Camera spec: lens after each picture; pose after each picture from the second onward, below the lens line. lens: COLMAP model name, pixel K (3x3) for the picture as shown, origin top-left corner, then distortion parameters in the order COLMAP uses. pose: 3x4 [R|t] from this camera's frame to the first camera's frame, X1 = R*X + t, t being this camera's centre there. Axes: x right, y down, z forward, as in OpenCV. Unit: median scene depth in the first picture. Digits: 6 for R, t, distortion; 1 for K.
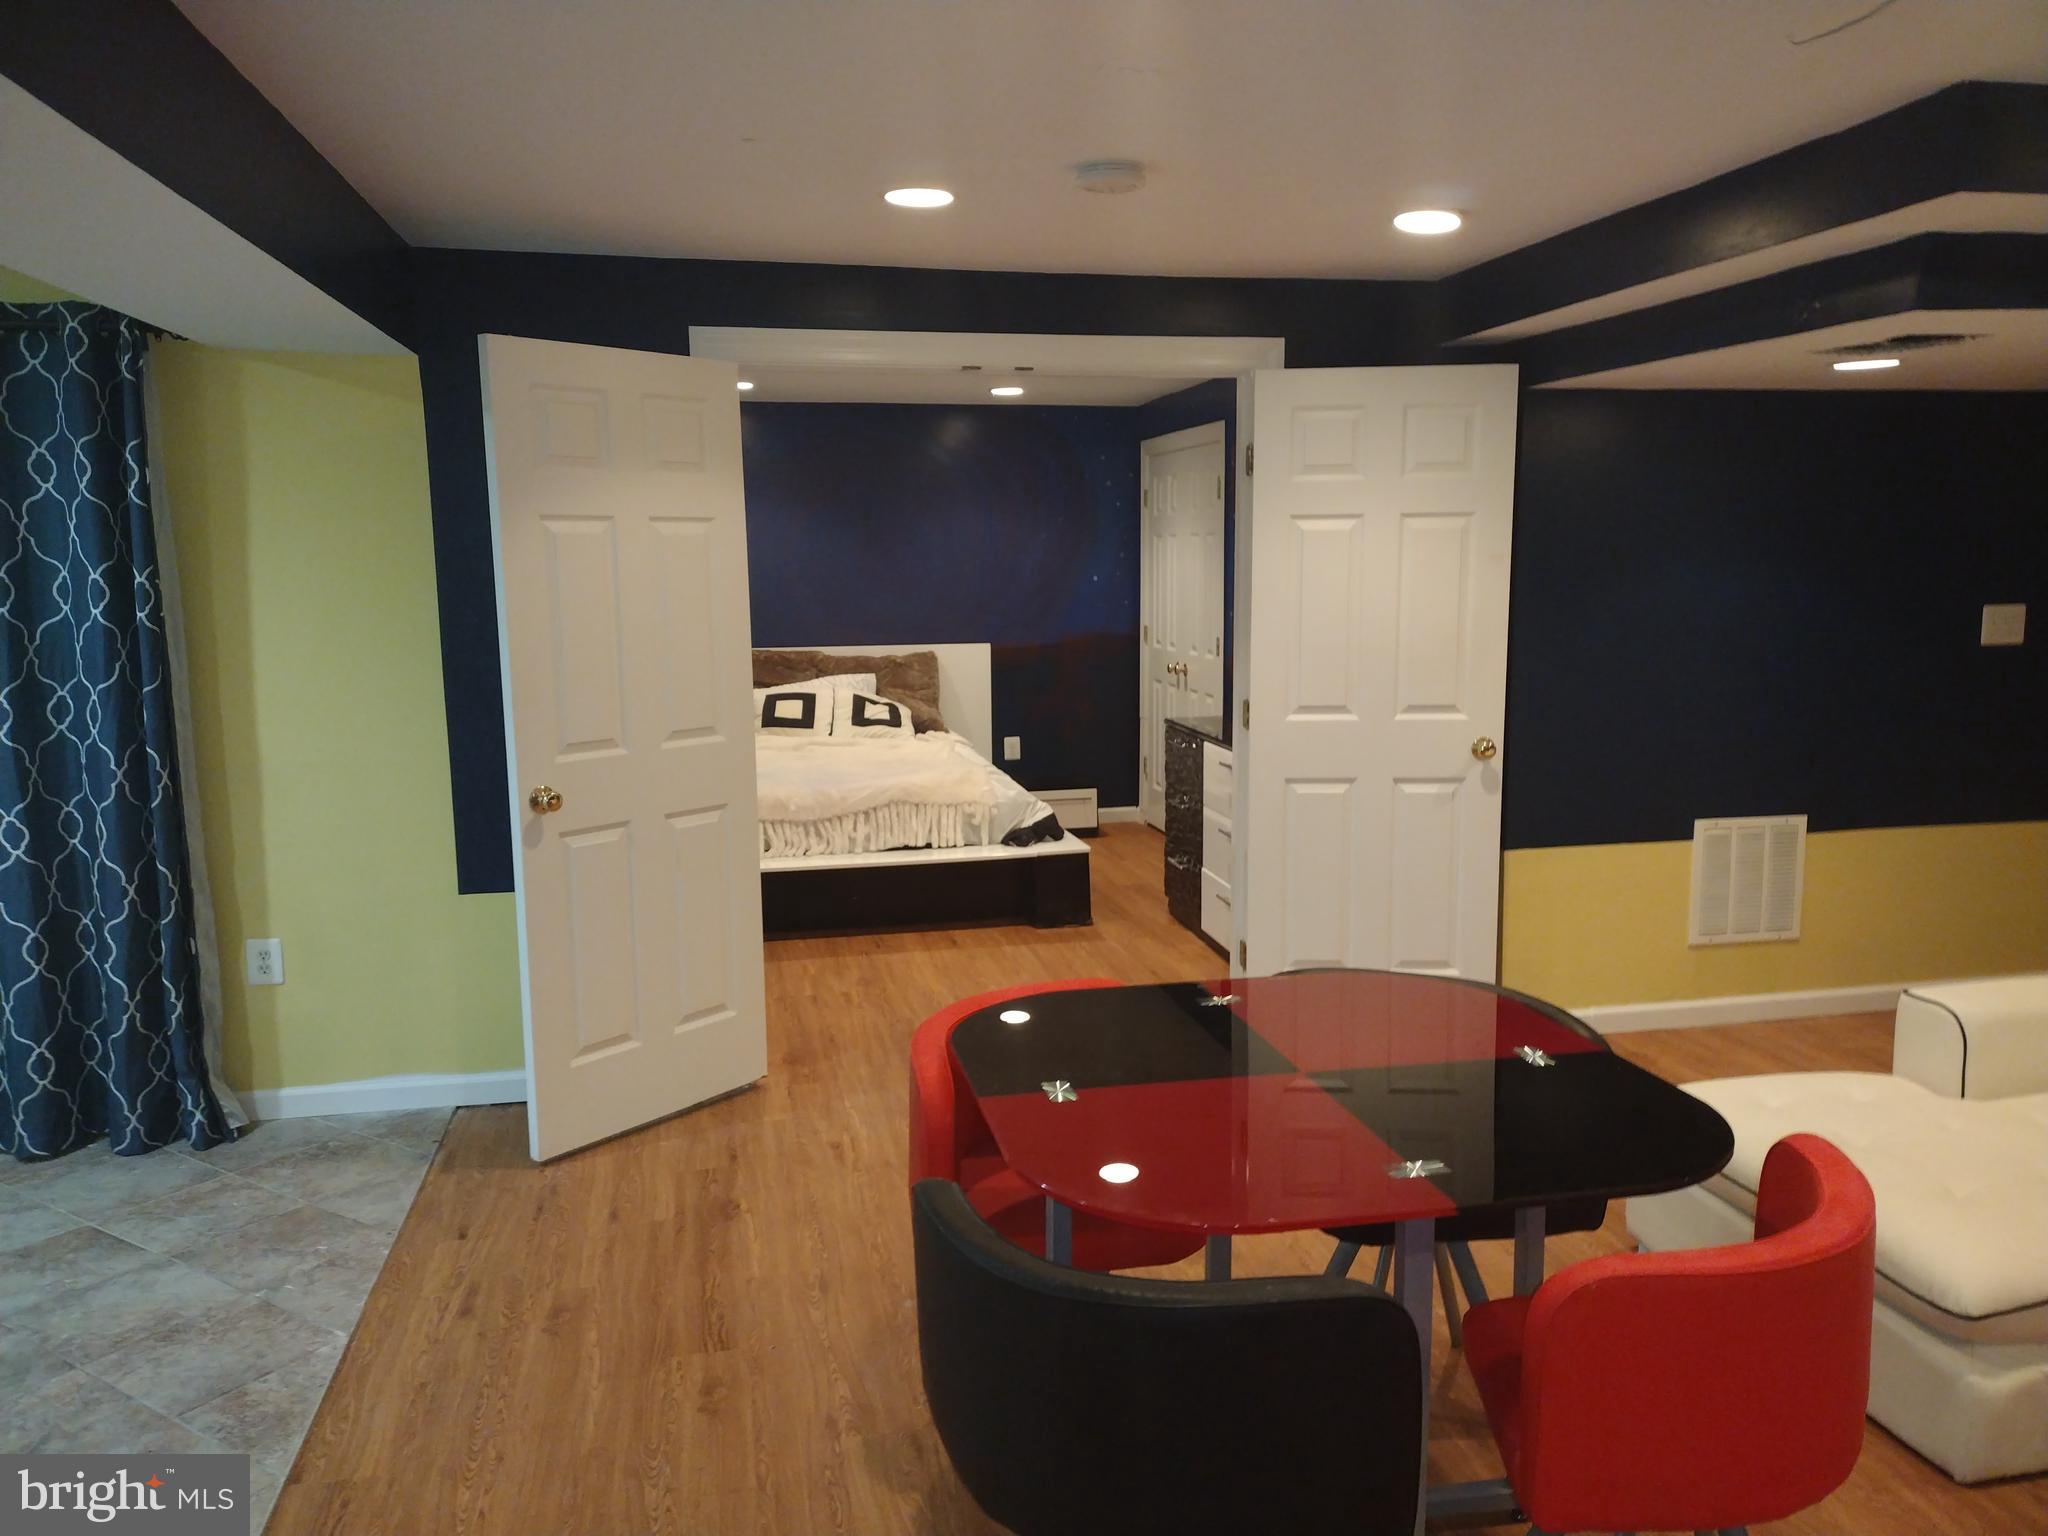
lens RADIAL K [[1506.4, 0, 1024.0], [0, 1506.4, 768.0], [0, 0, 1]] dist [0.067163, -0.005303]
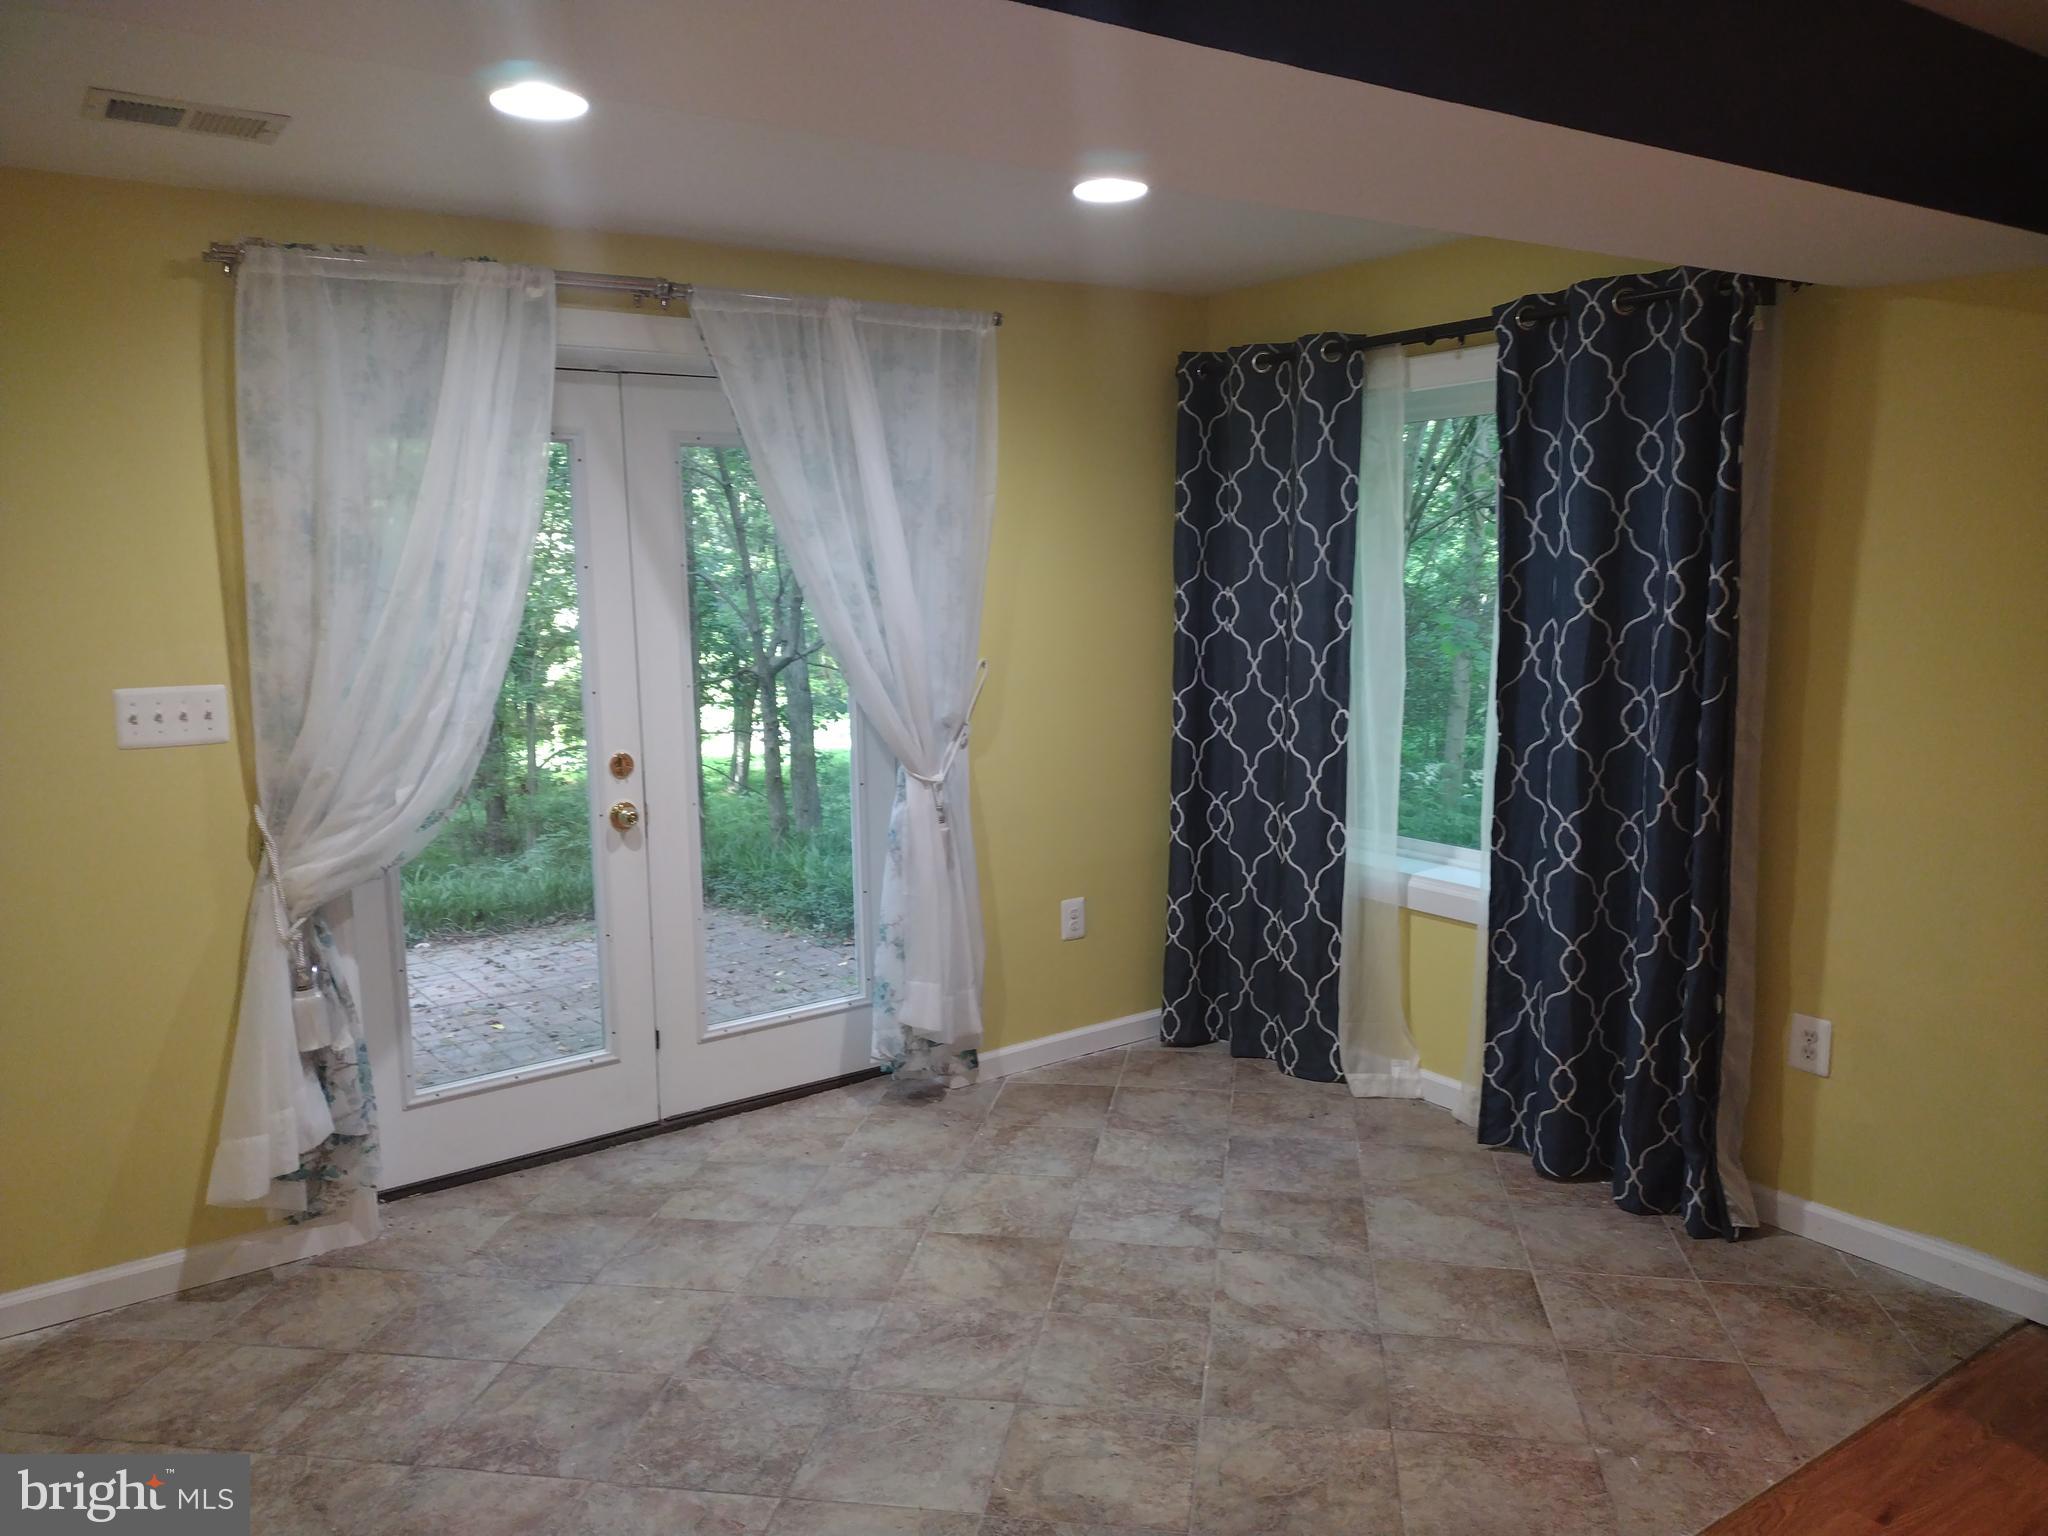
lens RADIAL K [[1560.8, 0, 1024.0], [0, 1560.8, 768.0], [0, 0, 1]] dist [0.020414, -0.007172]
pose [[0.420386, 0.141349, -0.896268, 0.061345], [-0.128118, 0.987142, 0.095588, -0.048778], [0.898255, 0.074645, 0.433090, 0.269811]]
